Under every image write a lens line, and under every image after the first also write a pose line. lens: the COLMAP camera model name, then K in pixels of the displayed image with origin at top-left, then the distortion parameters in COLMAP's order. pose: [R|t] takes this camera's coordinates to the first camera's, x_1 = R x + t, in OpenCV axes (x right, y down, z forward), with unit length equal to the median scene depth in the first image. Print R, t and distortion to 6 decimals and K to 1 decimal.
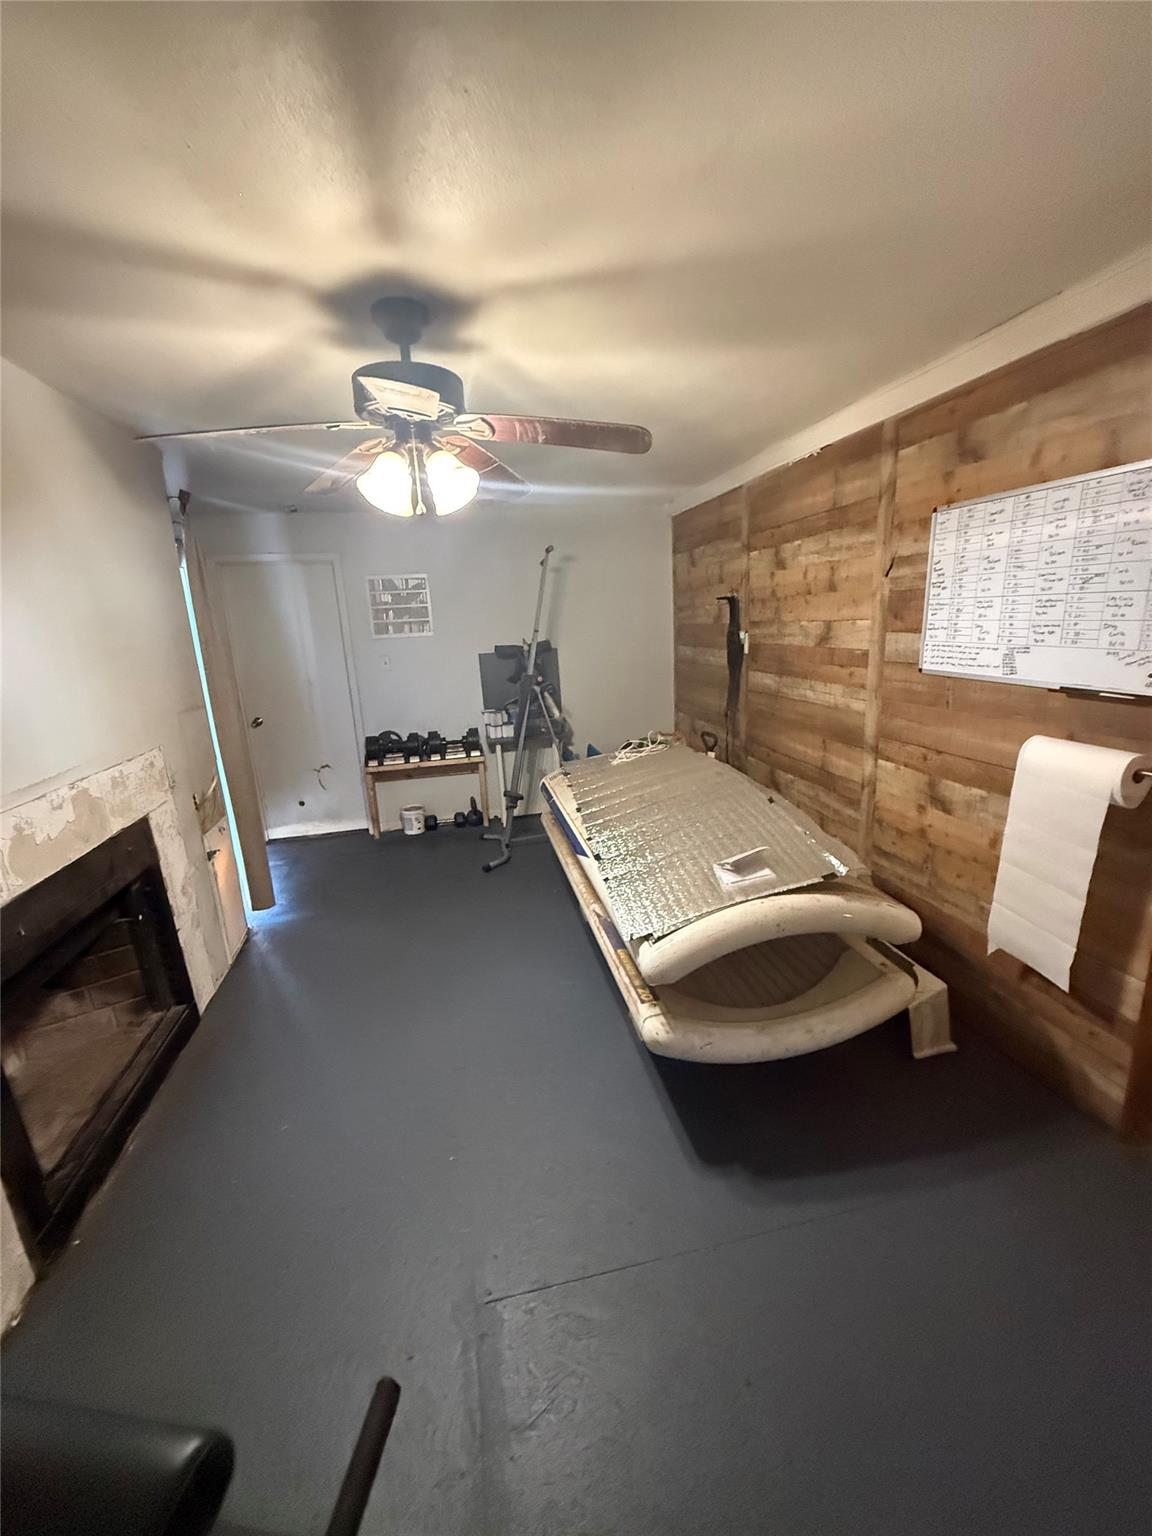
lens RADIAL K [[611.7, 0, 580.8], [0, 611.7, 771.8], [0, 0, 1]] dist [-0.000735, 0.000350]
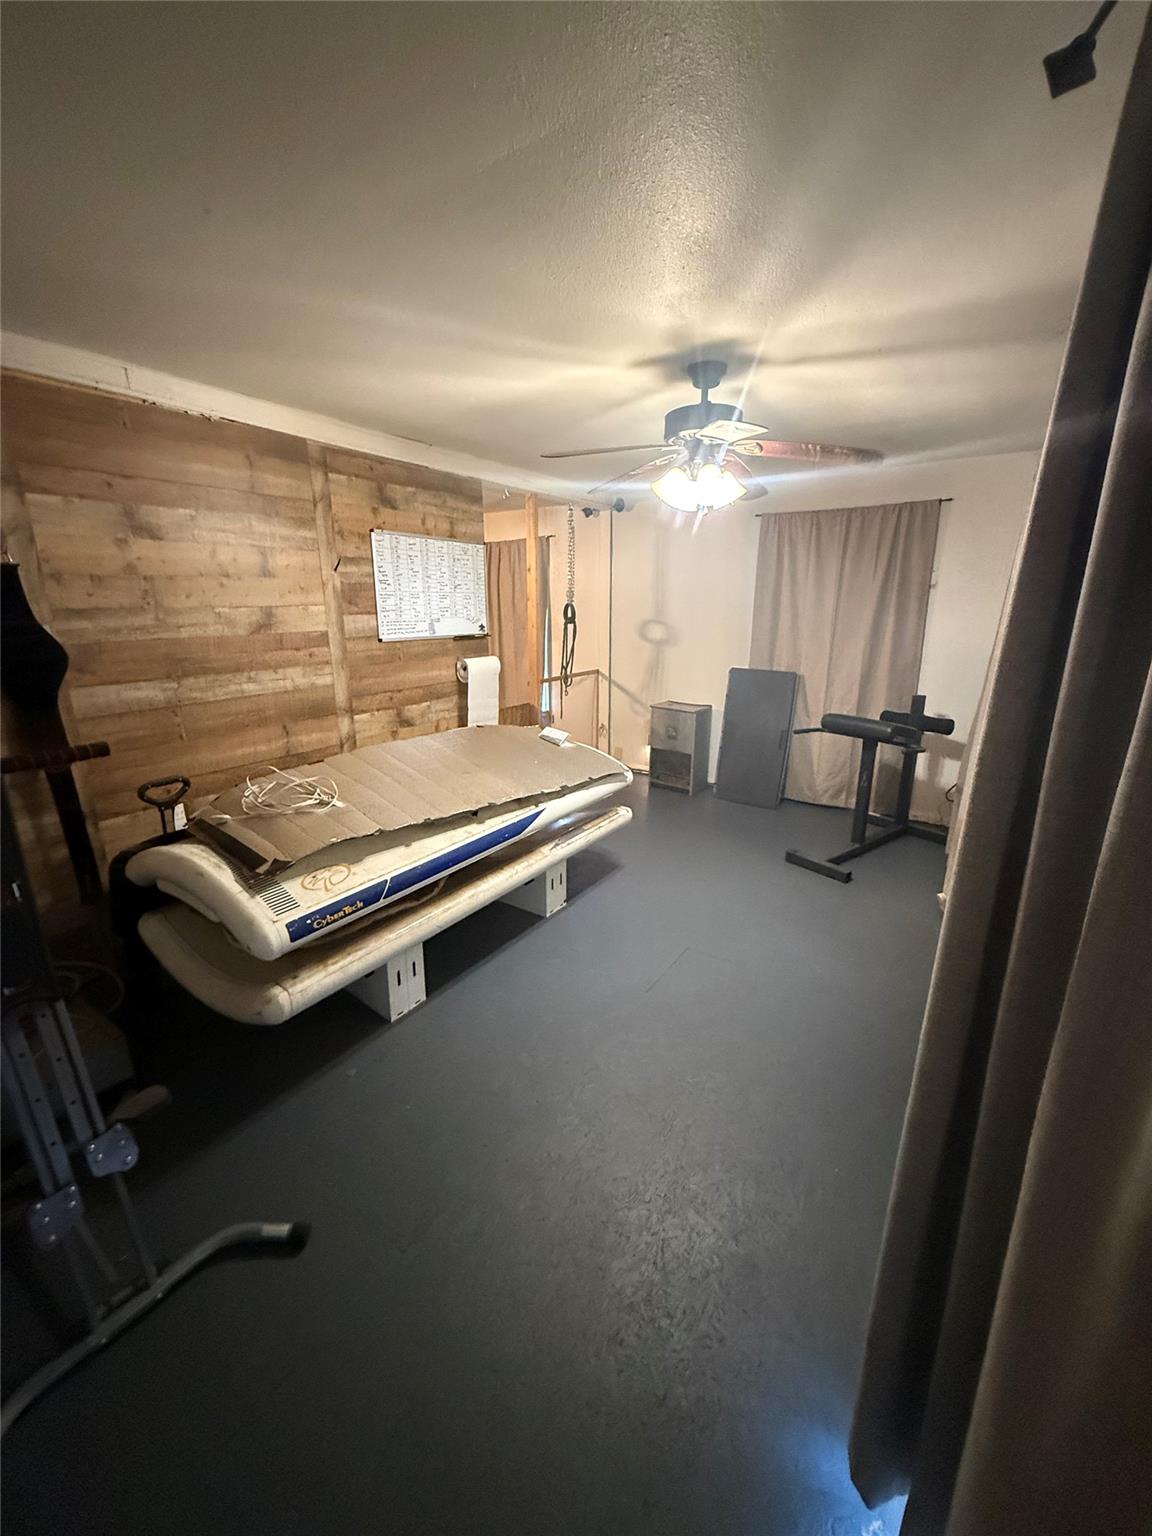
lens RADIAL K [[611.7, 0, 580.6], [0, 611.7, 768.9], [0, 0, 1]] dist [-0.000735, 0.000350]
pose [[-0.692378, -0.149069, 0.705968, -0.781311], [0.208706, 0.895224, 0.393720, -0.337303], [-0.690691, 0.419942, -0.588722, 1.530227]]
